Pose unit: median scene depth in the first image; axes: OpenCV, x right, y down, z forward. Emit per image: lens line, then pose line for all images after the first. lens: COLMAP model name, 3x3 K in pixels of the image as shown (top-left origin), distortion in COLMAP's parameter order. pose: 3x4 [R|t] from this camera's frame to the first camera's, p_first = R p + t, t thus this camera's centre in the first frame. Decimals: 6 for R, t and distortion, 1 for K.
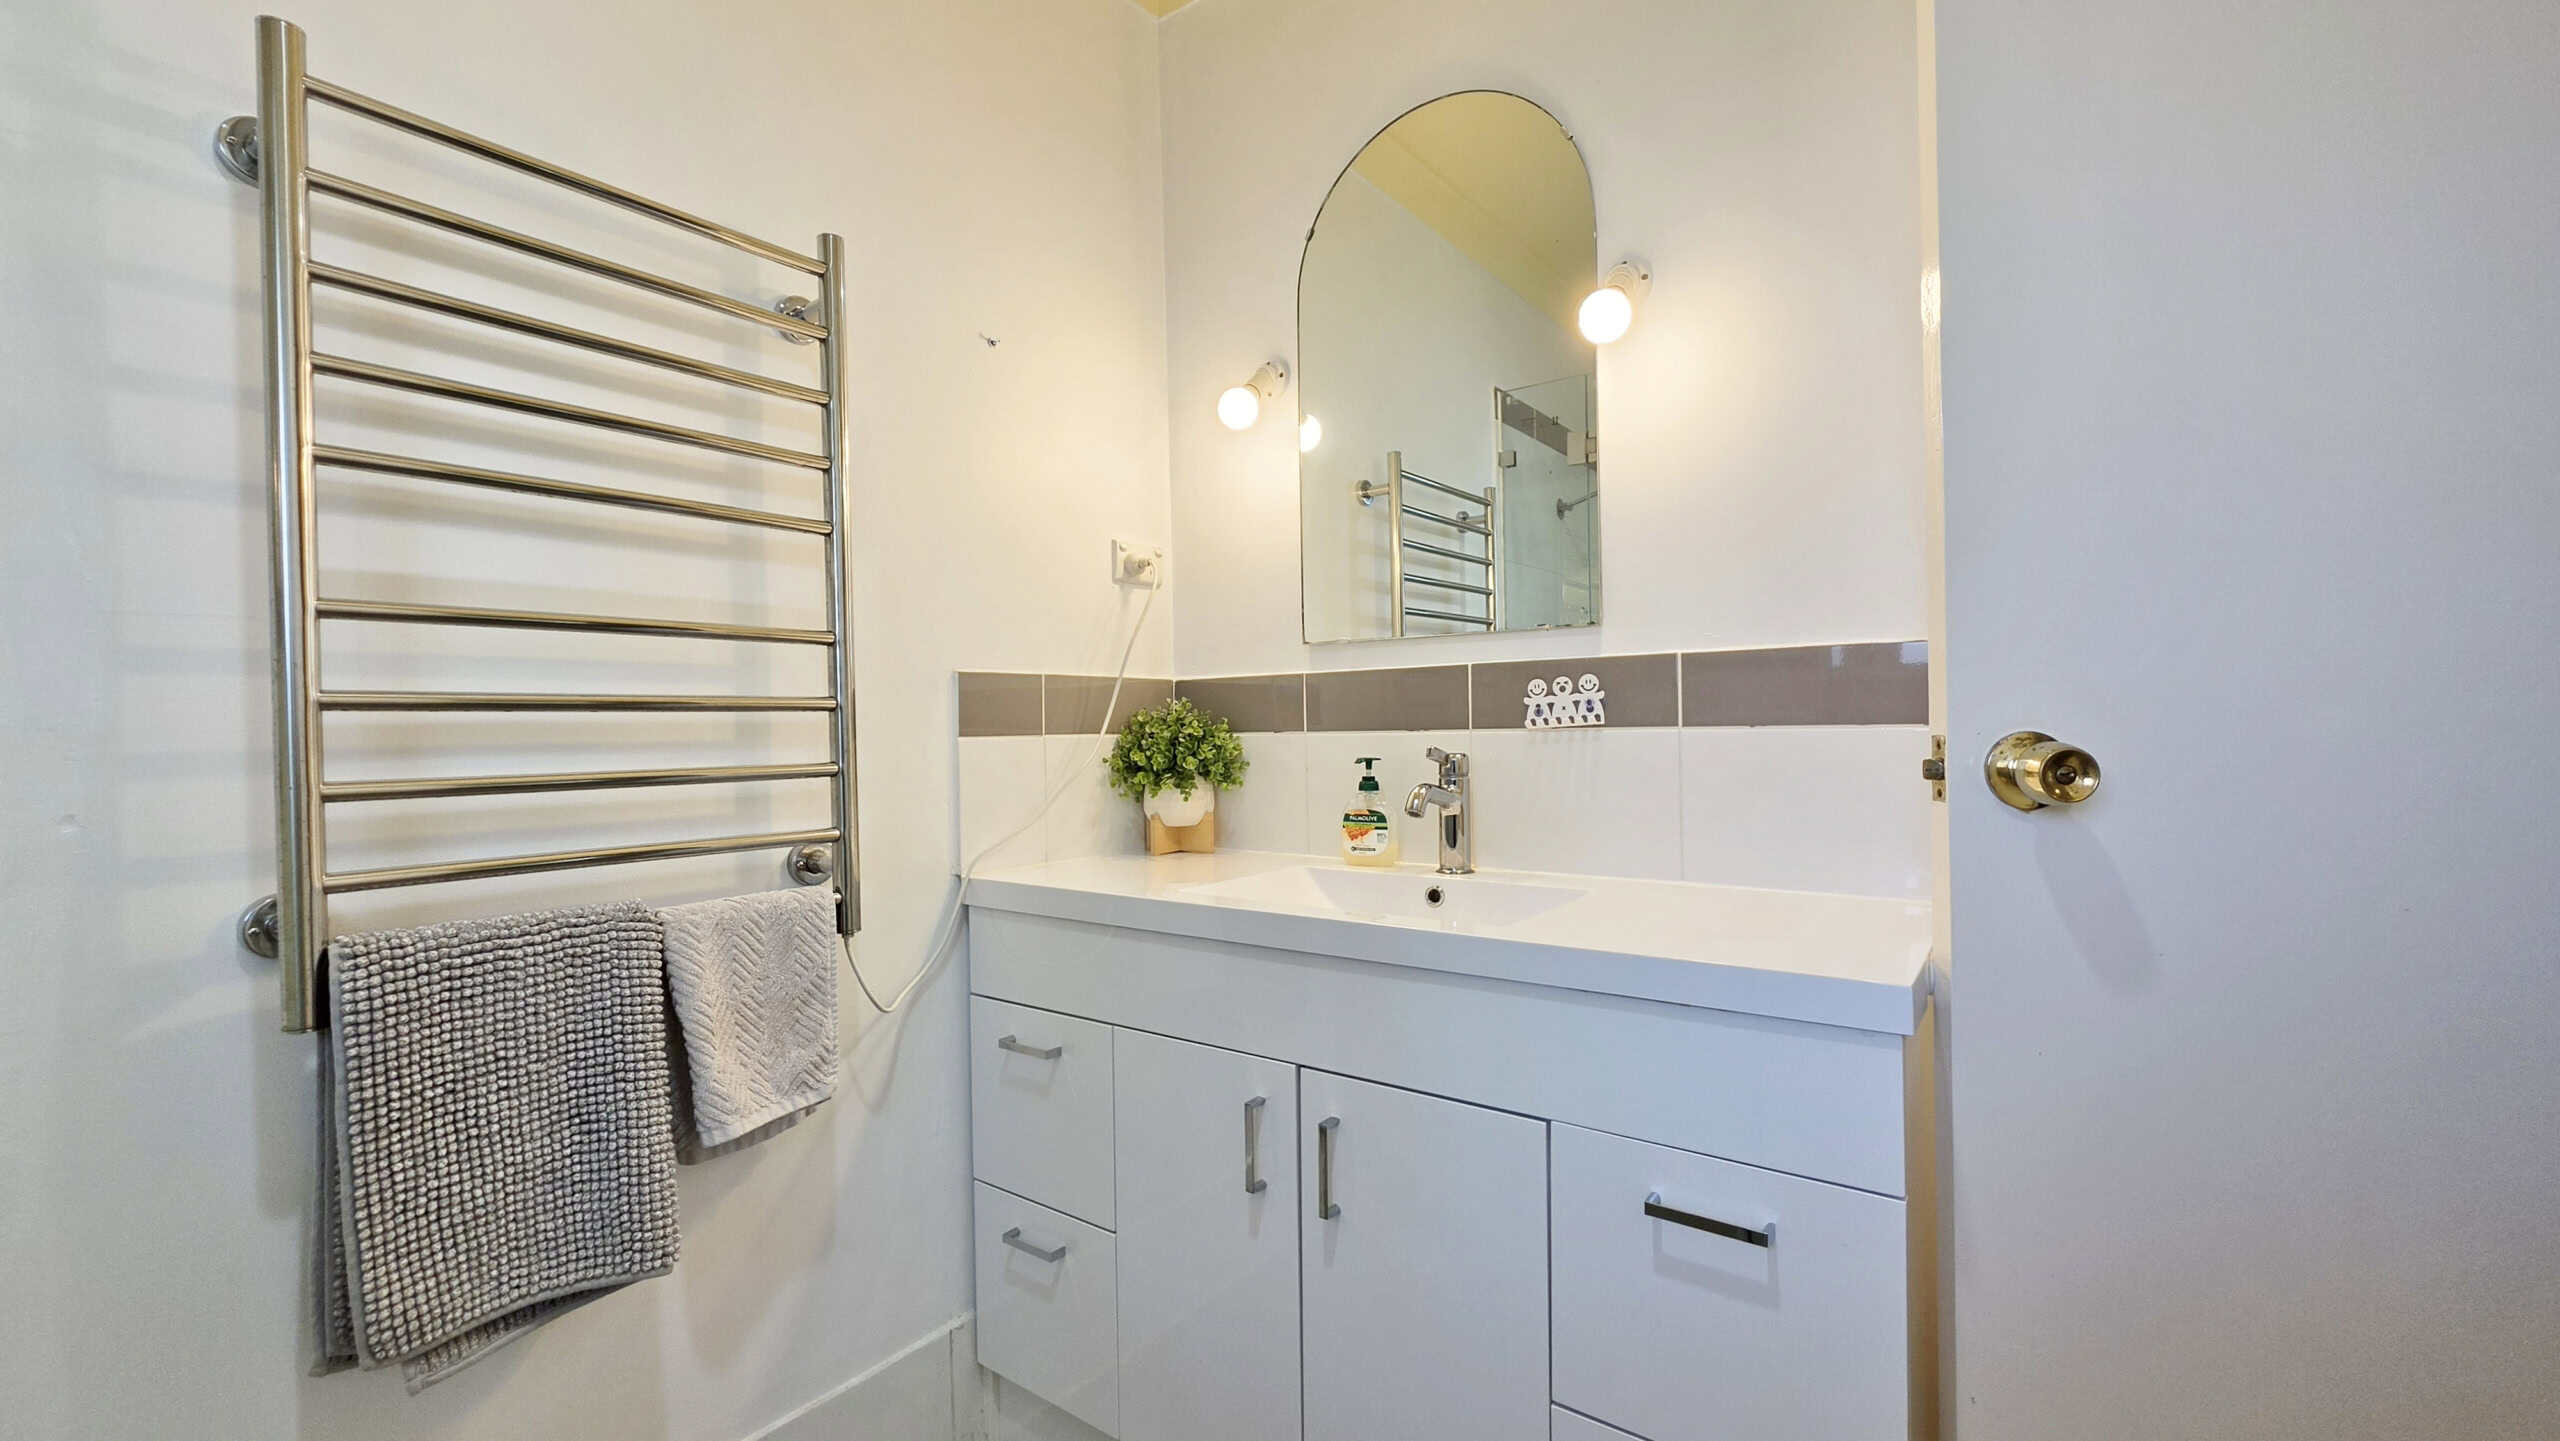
lens RADIAL K [[1028.2, 0, 1280.0], [0, 1028.2, 720.5], [0, 0, 1]] dist [-0.002097, 0.000462]
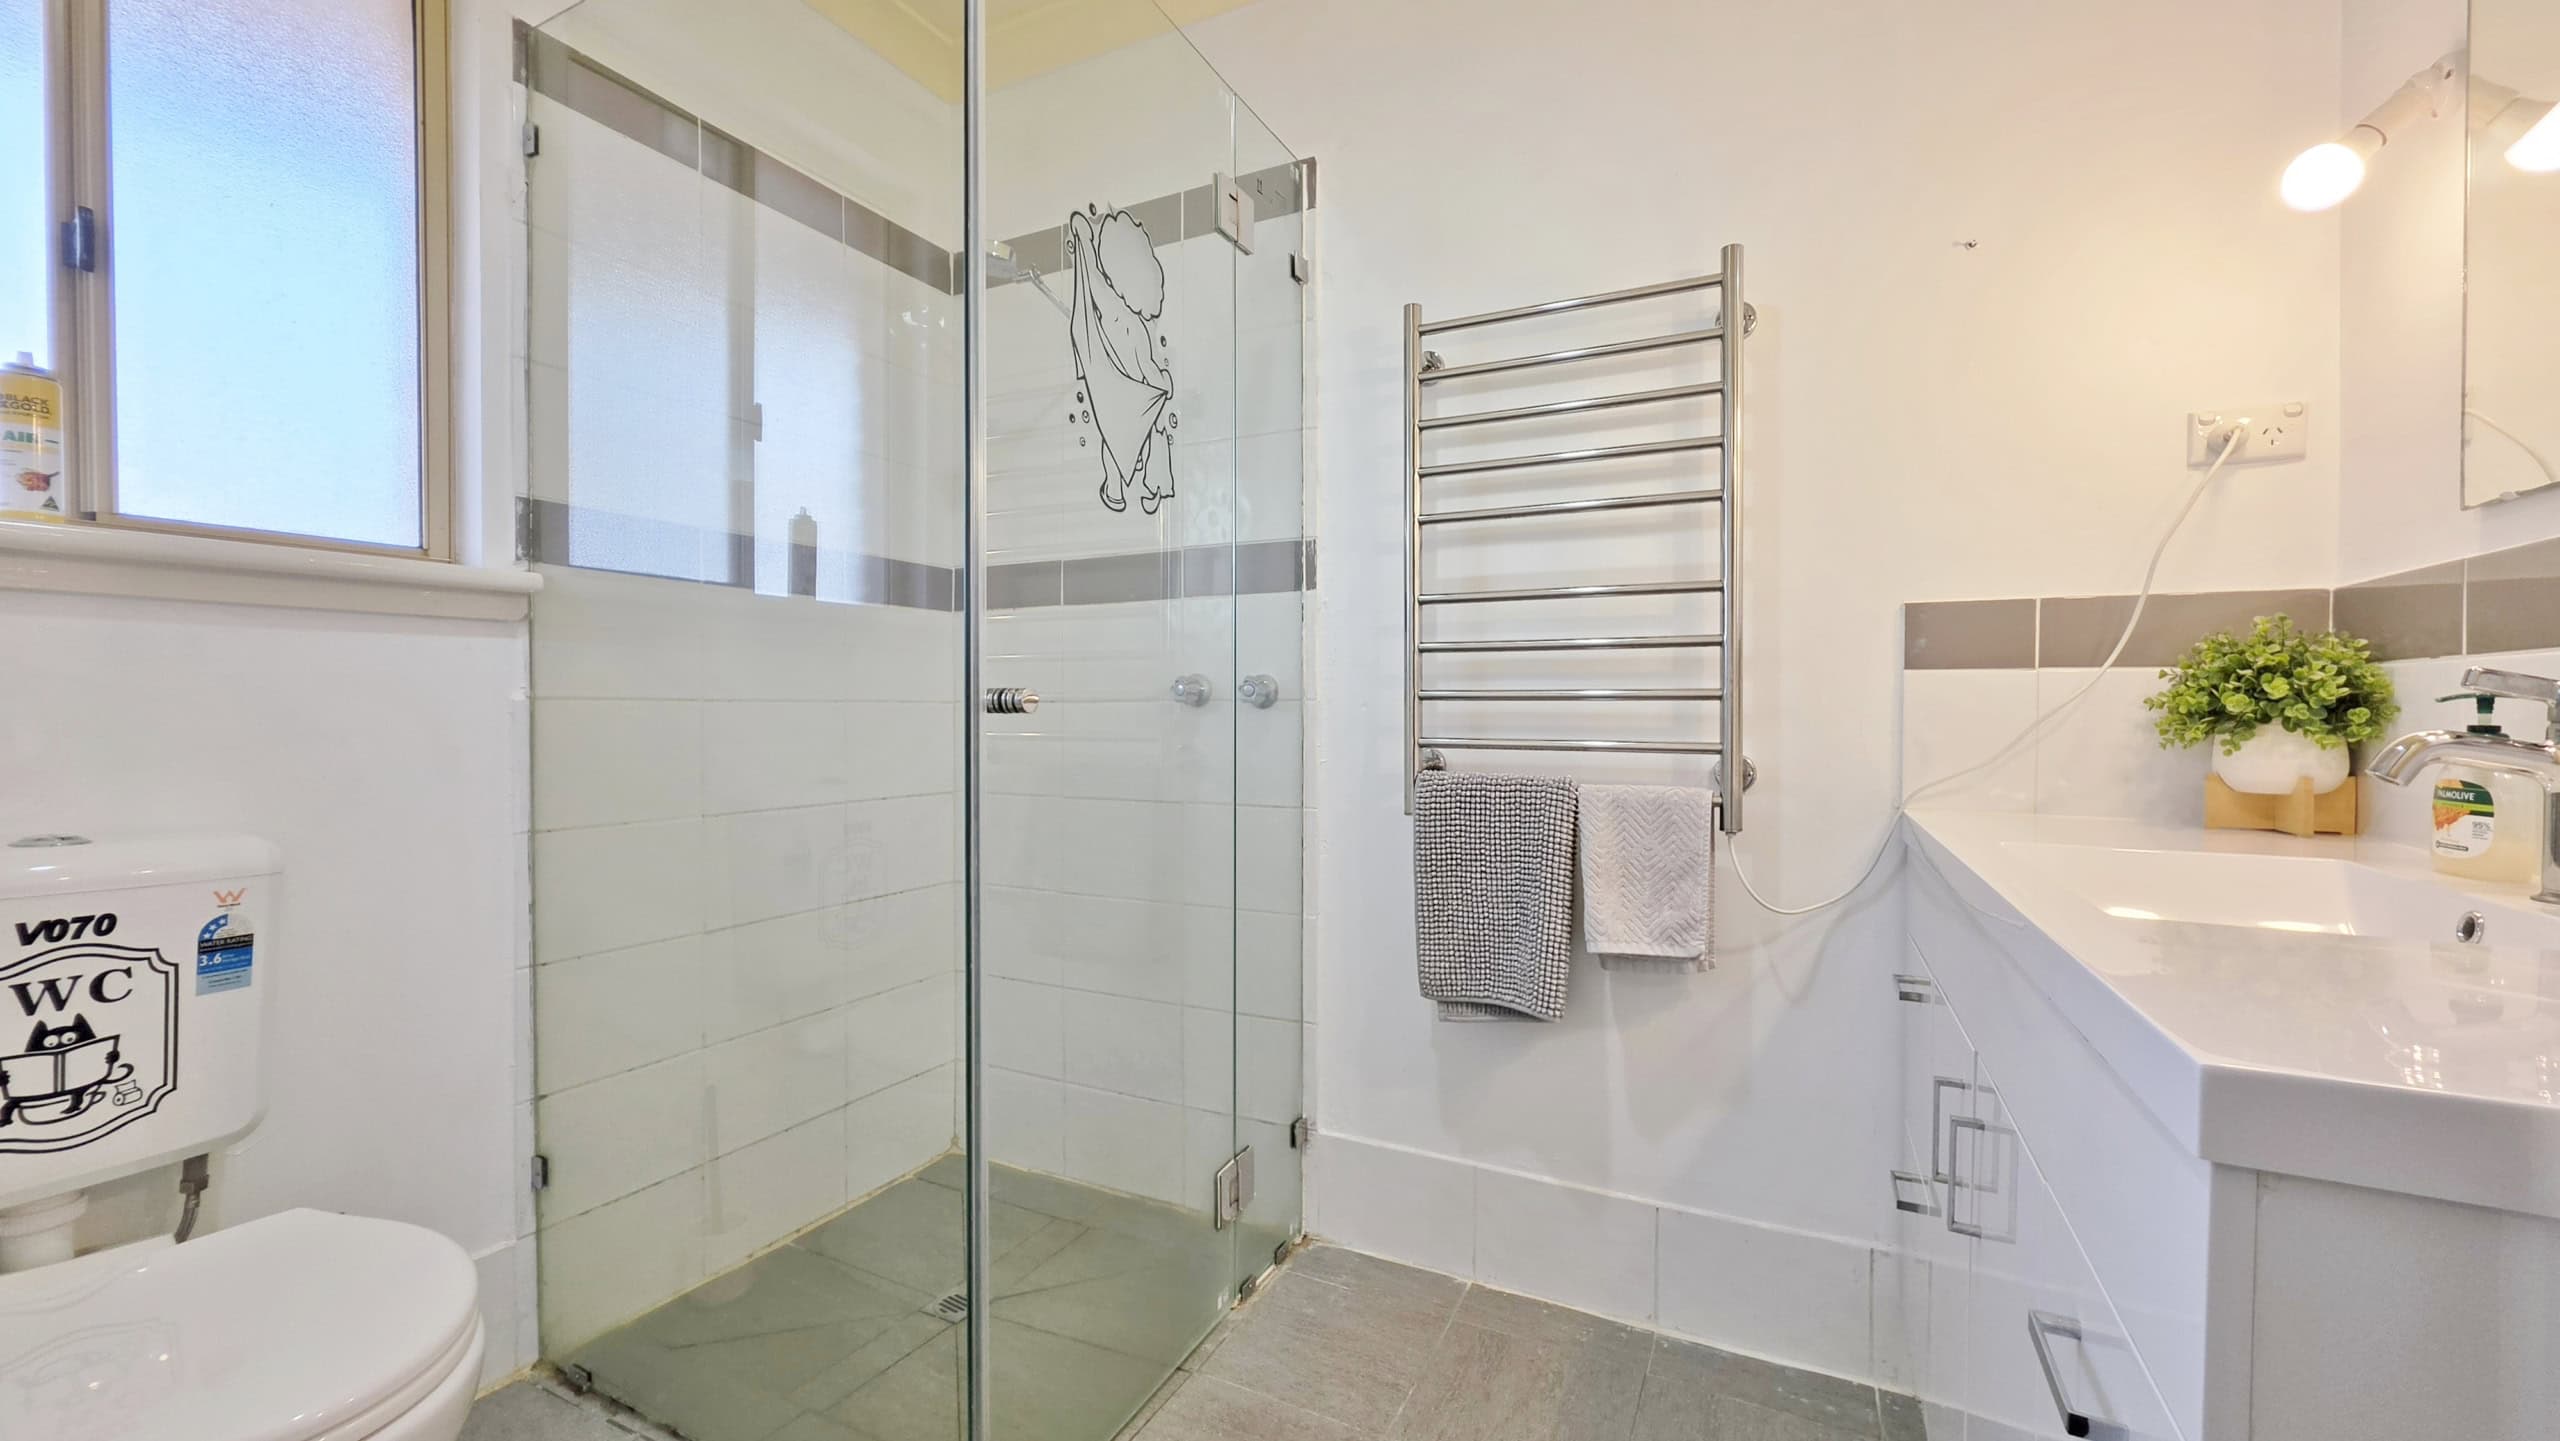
lens RADIAL K [[1001.7, 0, 1280.0], [0, 1001.7, 720.5], [0, 0, 1]] dist [-0.007212, 0.000105]
pose [[0.184100, 0.028957, -0.982481, 0.559796], [-0.003053, 0.999578, 0.028889, 0.041163], [0.982903, -0.002319, 0.184111, 0.247989]]
